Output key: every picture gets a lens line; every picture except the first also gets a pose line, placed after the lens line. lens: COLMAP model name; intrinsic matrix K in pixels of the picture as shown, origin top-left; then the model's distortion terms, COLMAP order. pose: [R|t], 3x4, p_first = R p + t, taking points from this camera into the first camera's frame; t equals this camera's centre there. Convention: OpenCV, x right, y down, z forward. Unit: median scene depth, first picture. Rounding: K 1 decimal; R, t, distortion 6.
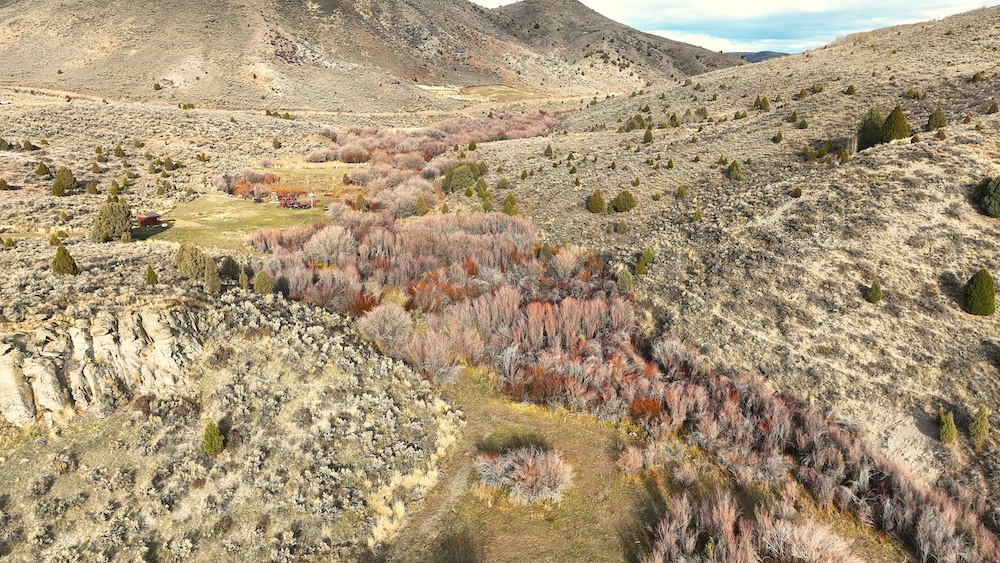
lens RADIAL K [[709.2, 0, 500.6], [0, 709.2, 279.7], [0, 0, 1]] dist [-0.001034, 0.020440]
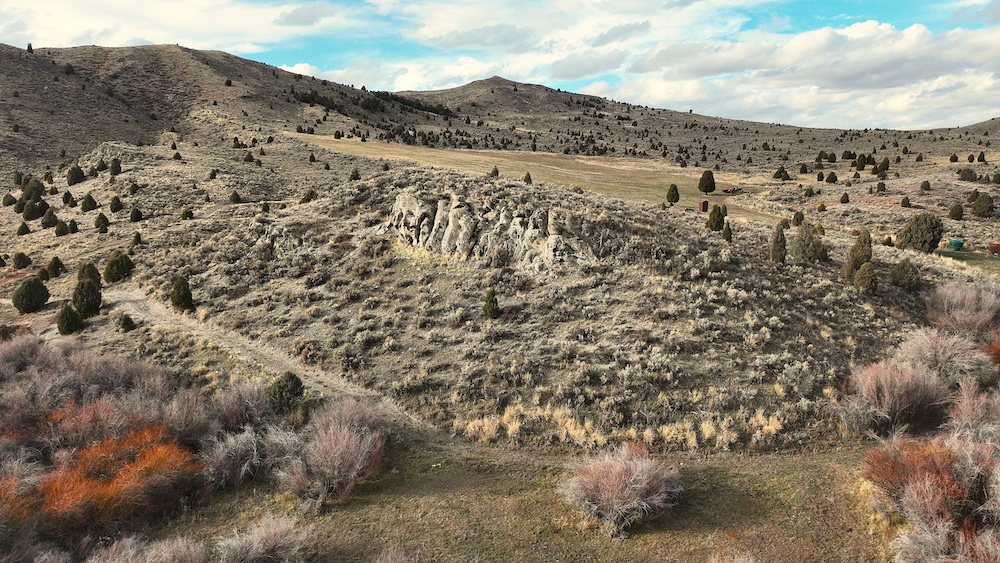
lens RADIAL K [[709.2, 0, 496.1], [0, 709.2, 280.8], [0, 0, 1]] dist [-0.001034, 0.020440]
pose [[0.131744, 0.160523, -0.978200, 0.088408], [-0.272127, 0.954747, 0.120024, 0.005642], [0.953200, 0.250382, 0.169465, 0.097668]]
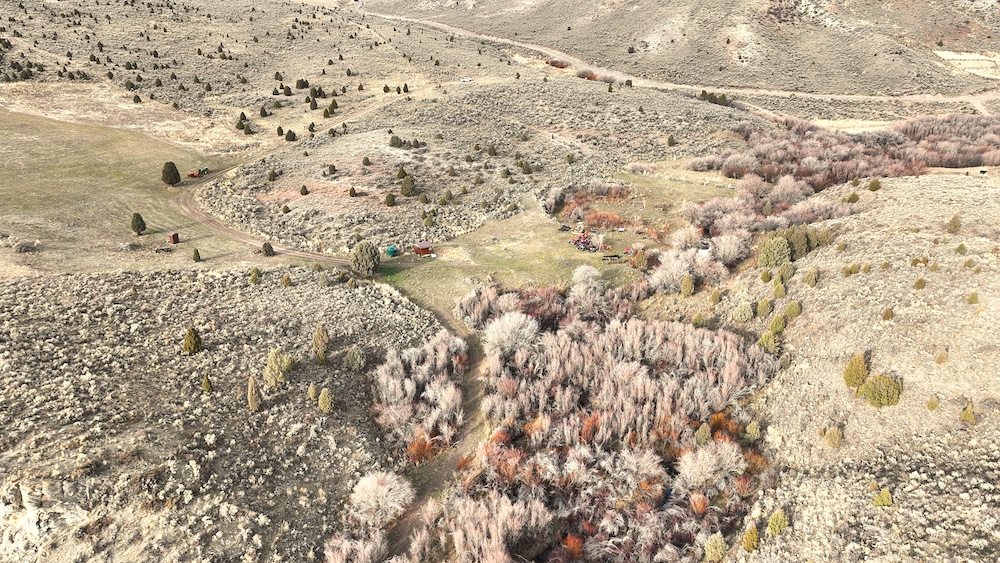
lens RADIAL K [[709.2, 0, 504.3], [0, 709.2, 281.3], [0, 0, 1]] dist [-0.001034, 0.020440]
pose [[0.745365, 0.254164, -0.616304, 0.096874], [-0.189143, 0.967107, 0.170083, -0.082777], [0.639261, -0.010204, 0.768922, 0.080045]]
